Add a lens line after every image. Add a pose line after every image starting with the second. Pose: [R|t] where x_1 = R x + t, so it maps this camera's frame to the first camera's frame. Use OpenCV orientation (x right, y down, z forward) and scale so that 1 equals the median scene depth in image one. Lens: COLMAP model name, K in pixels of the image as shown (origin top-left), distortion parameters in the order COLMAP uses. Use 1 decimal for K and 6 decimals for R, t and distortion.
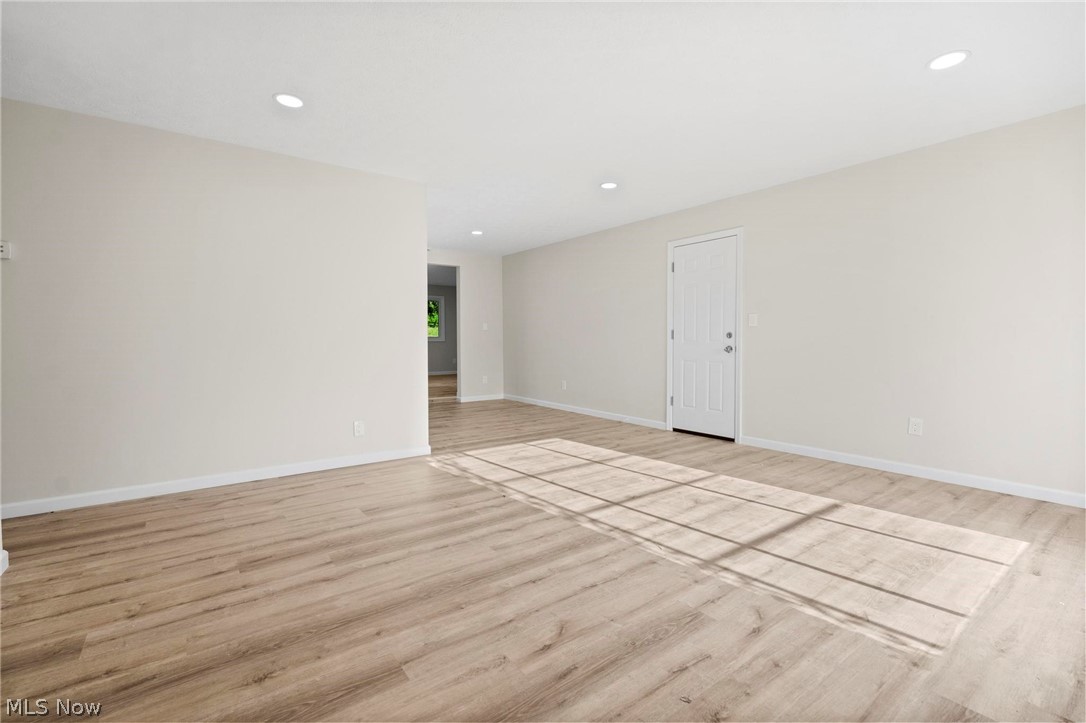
lens RADIAL K [[492.2, 0, 539.5], [0, 492.2, 356.1], [0, 0, 1]] dist [-0.000088, 0.000273]
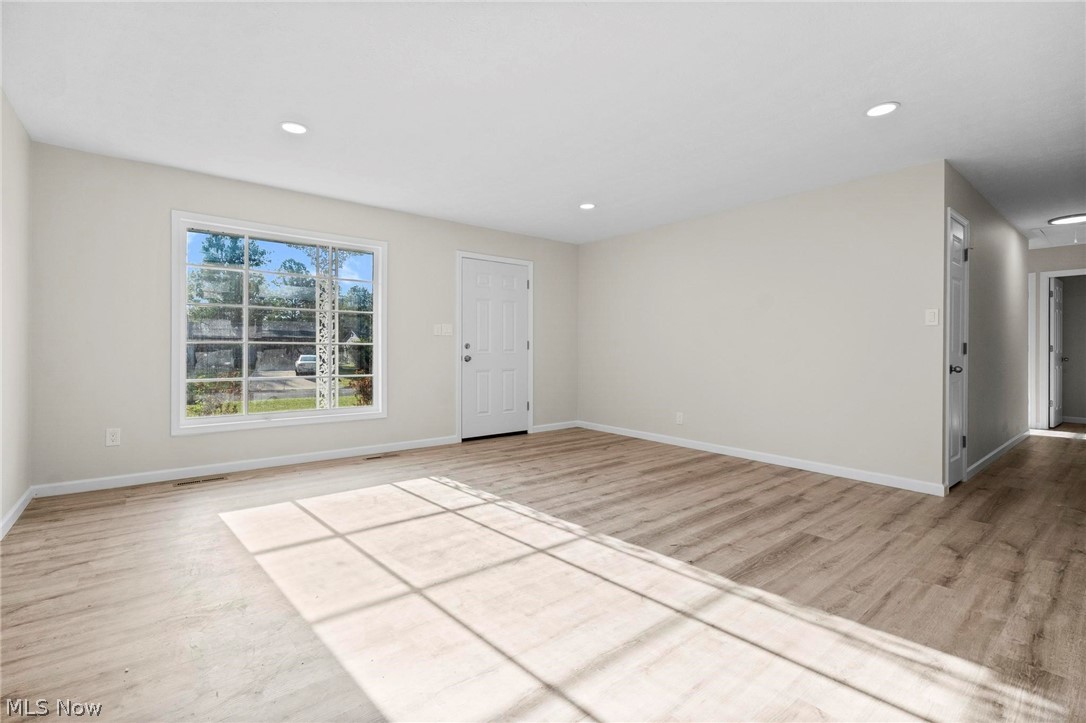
lens RADIAL K [[492.2, 0, 532.6], [0, 492.2, 342.1], [0, 0, 1]] dist [-0.000088, 0.000273]
pose [[-0.999666, -0.004703, -0.025412, 0.234188], [-0.005167, 0.999820, 0.018229, -0.074112], [0.025322, 0.018354, -0.999511, 2.180113]]
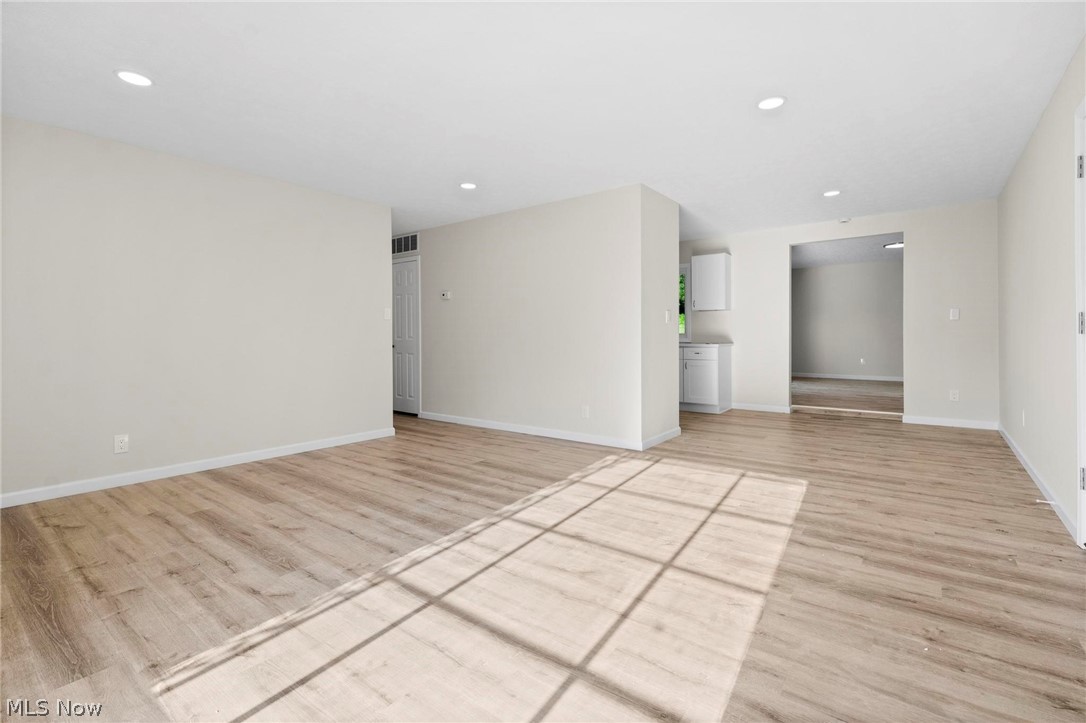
lens RADIAL K [[492.2, 0, 544.1], [0, 492.2, 340.0], [0, 0, 1]] dist [-0.000088, 0.000273]
pose [[0.268131, 0.011000, -0.963320, 1.189888], [-0.026873, 0.999631, 0.003935, -0.046032], [0.963008, 0.024832, 0.268327, 0.905575]]
